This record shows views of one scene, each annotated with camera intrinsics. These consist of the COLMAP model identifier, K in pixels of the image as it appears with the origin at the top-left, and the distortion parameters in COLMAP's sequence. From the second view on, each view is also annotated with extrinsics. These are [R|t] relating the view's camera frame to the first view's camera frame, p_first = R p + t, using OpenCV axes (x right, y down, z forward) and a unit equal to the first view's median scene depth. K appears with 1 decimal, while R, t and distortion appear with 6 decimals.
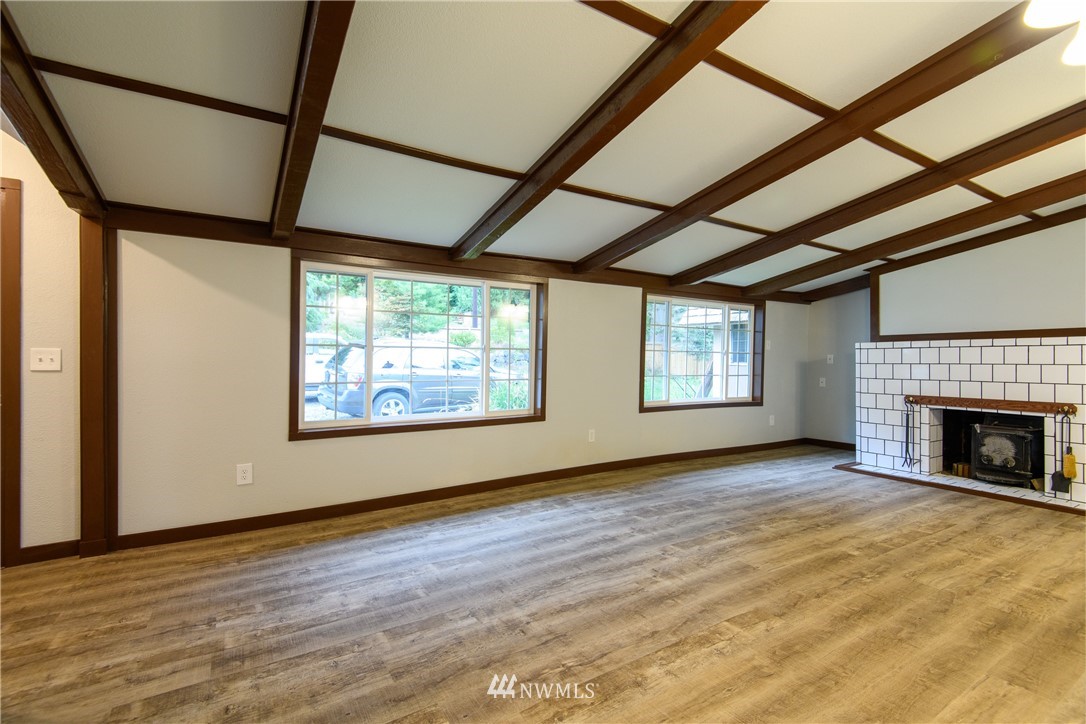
lens RADIAL K [[492.0, 0, 546.9], [0, 492.0, 359.2], [0, 0, 1]] dist [0.030584, -0.020109]
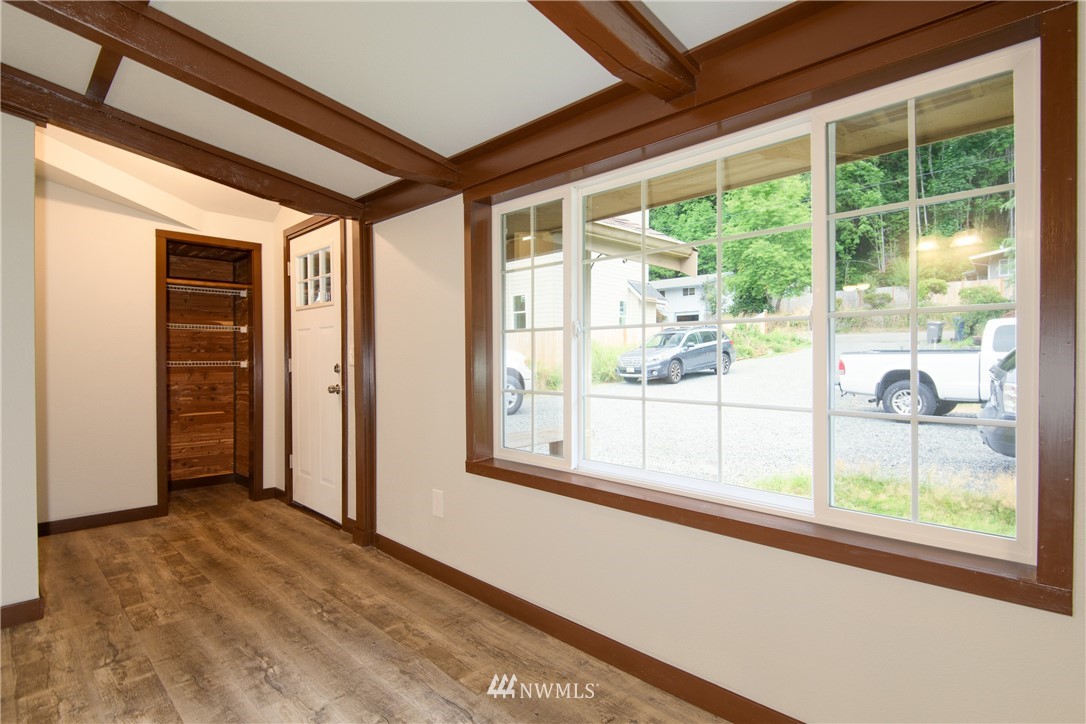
lens RADIAL K [[557.9, 0, 545.2], [0, 557.9, 358.5], [0, 0, 1]] dist [0.031546, -0.023969]
pose [[0.218056, -0.002246, -0.975934, 0.226289], [-0.000569, 0.999997, -0.002429, 0.006796], [0.975936, 0.001085, 0.218054, 0.803071]]
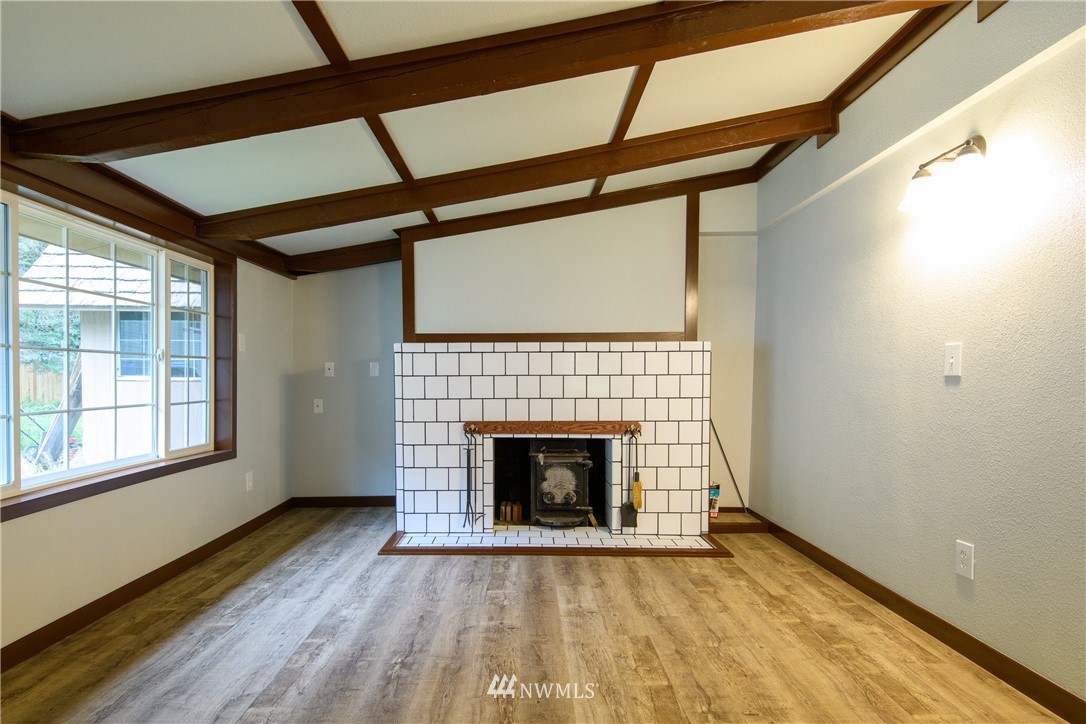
lens RADIAL K [[577.5, 0, 516.1], [0, 577.5, 395.3], [0, 0, 1]] dist [0.034507, -0.000122]
pose [[0.540936, -0.038437, 0.840185, 0.120350], [0.002574, 0.999026, 0.044047, 0.001548], [-0.841060, -0.021663, 0.540508, 0.643842]]
